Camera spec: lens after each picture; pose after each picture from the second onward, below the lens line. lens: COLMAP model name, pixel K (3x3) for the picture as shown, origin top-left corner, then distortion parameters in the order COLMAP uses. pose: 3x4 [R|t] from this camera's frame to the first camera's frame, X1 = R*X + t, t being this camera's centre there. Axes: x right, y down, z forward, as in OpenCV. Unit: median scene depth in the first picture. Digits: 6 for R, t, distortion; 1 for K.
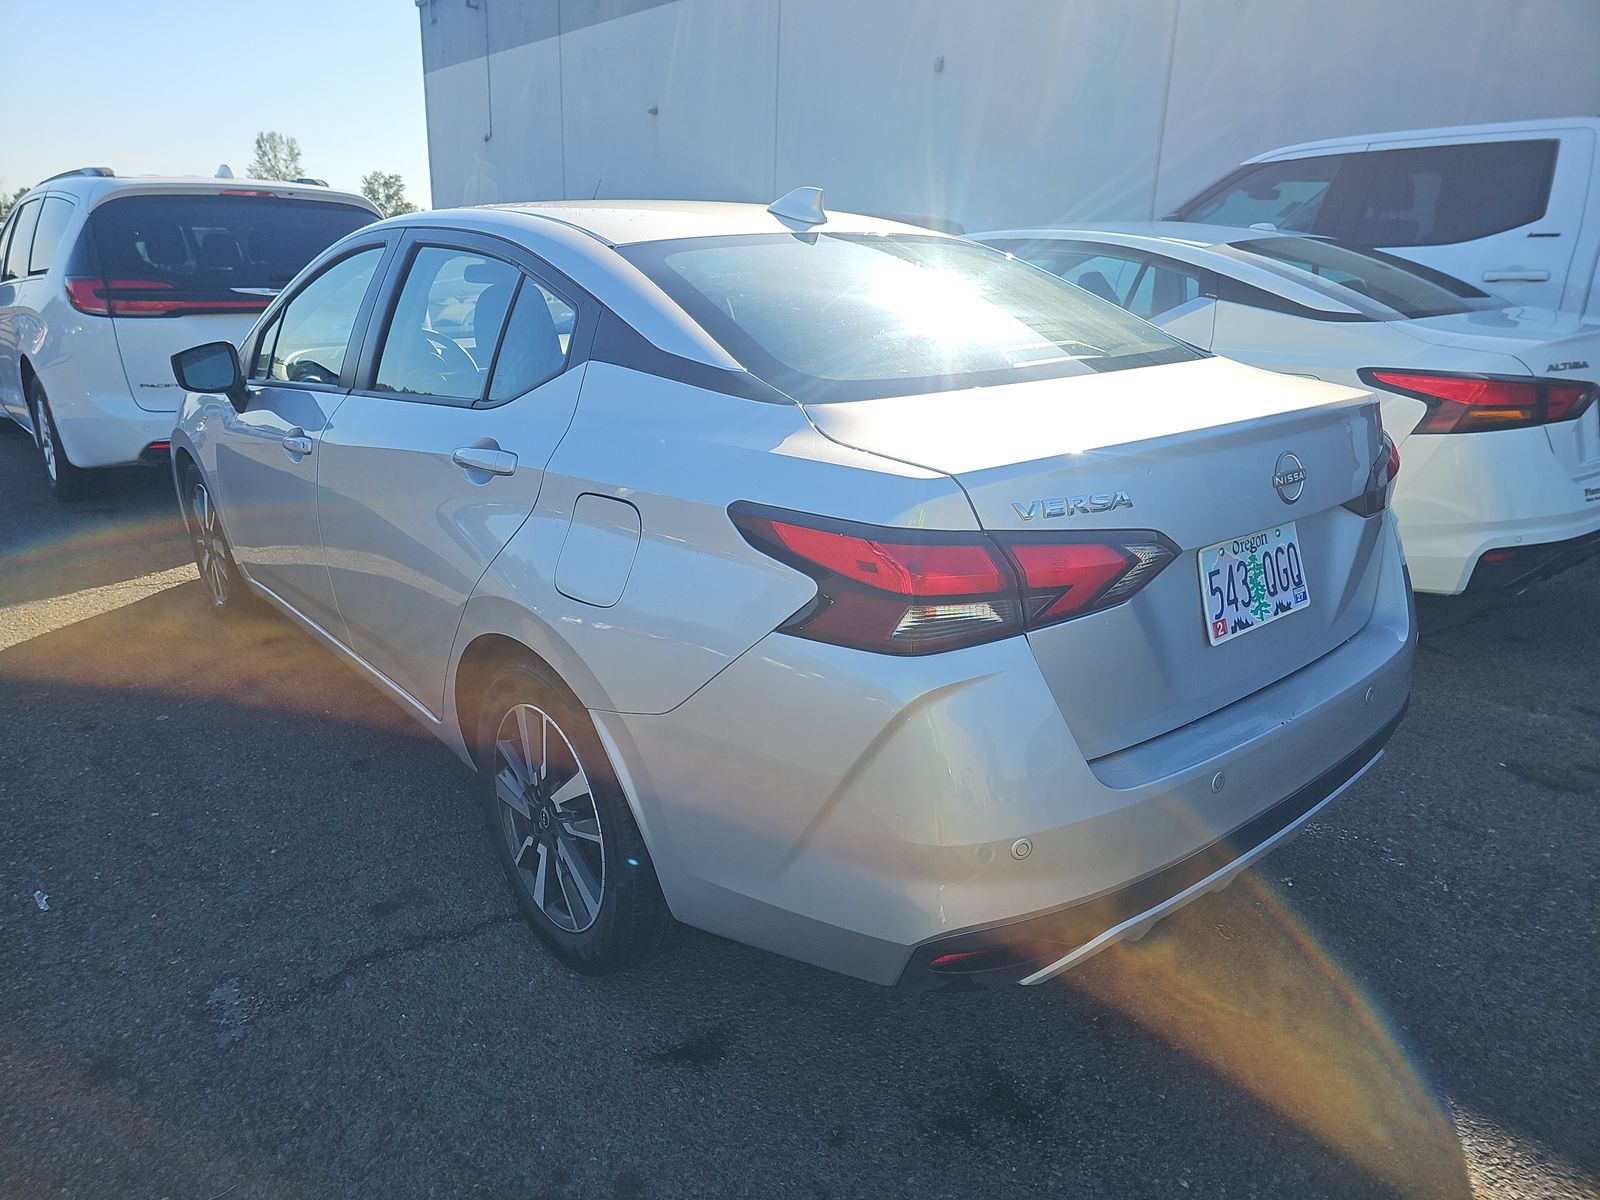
lens RADIAL K [[1071.7, 0, 783.8], [0, 1071.7, 597.3], [0, 0, 1]] dist [0.045413, -0.045599]
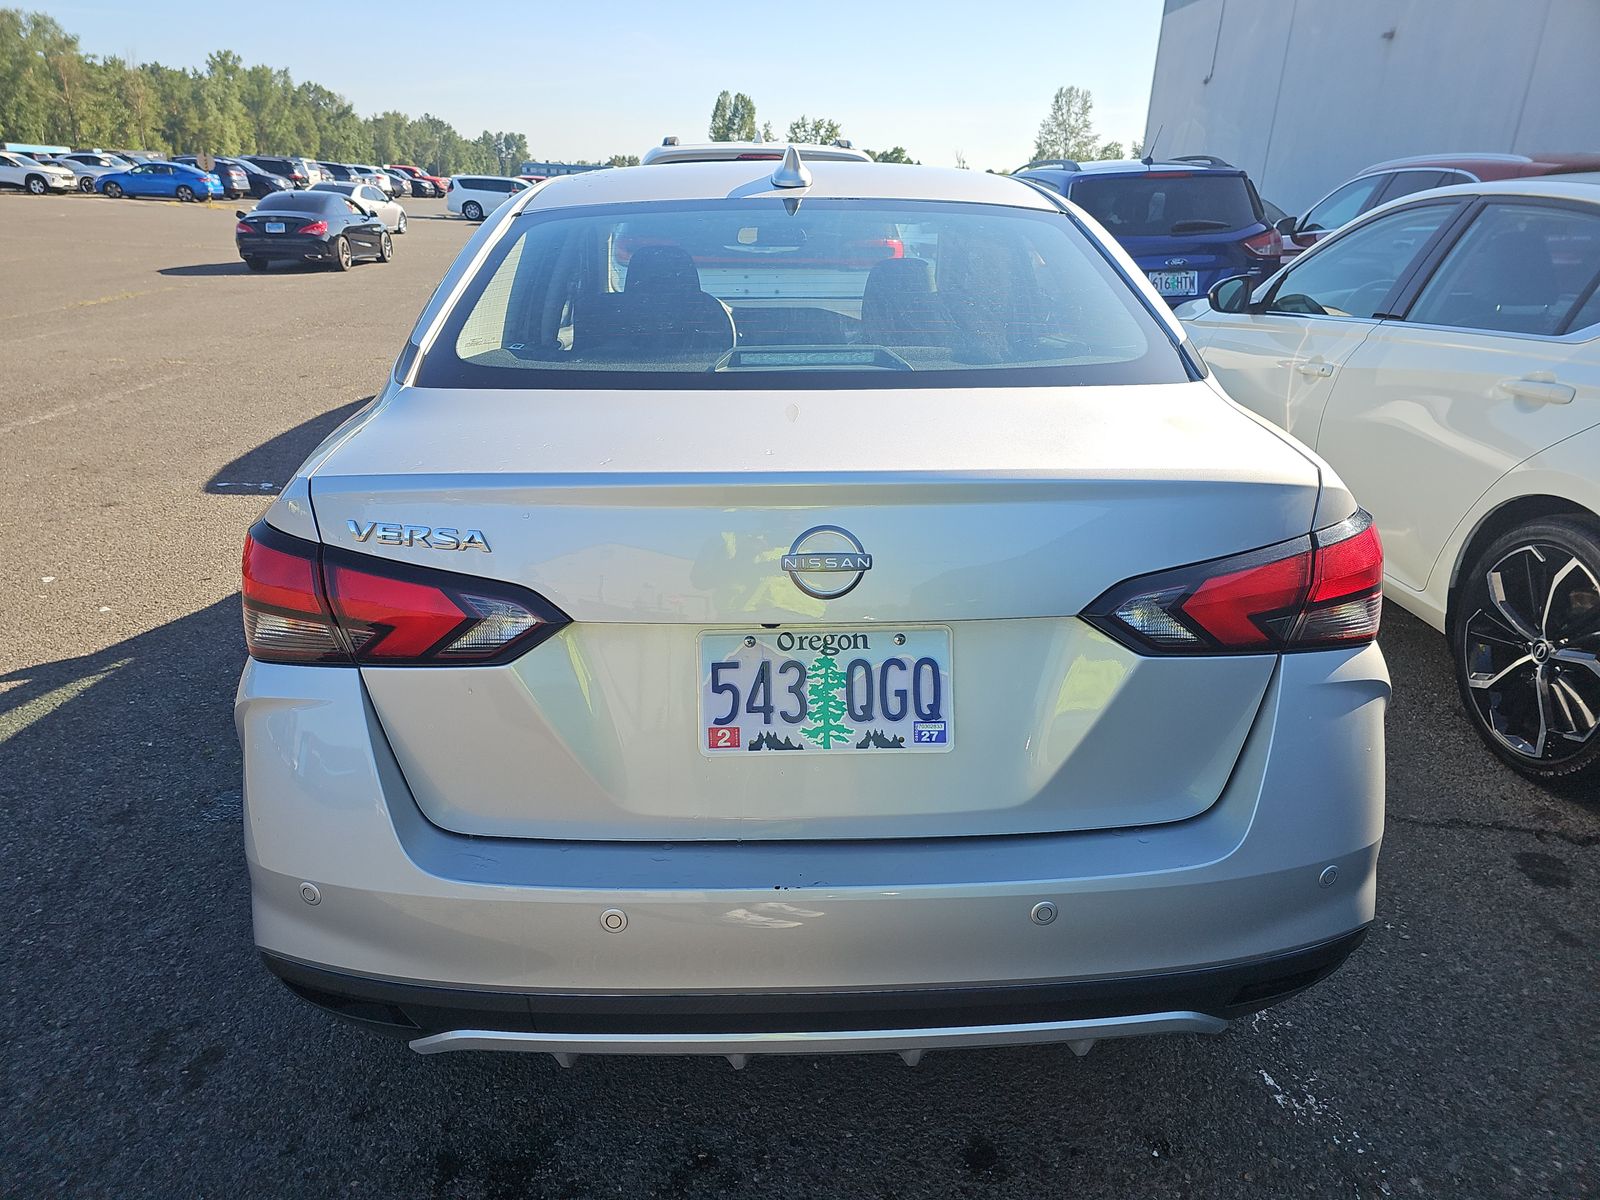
lens RADIAL K [[1071.7, 0, 783.8], [0, 1071.7, 597.3], [0, 0, 1]] dist [0.045413, -0.045599]
pose [[0.780490, 0.213888, -0.587441, 0.322191], [-0.189241, 0.976399, 0.104077, -0.058070], [0.595838, 0.029937, 0.802546, 0.153649]]
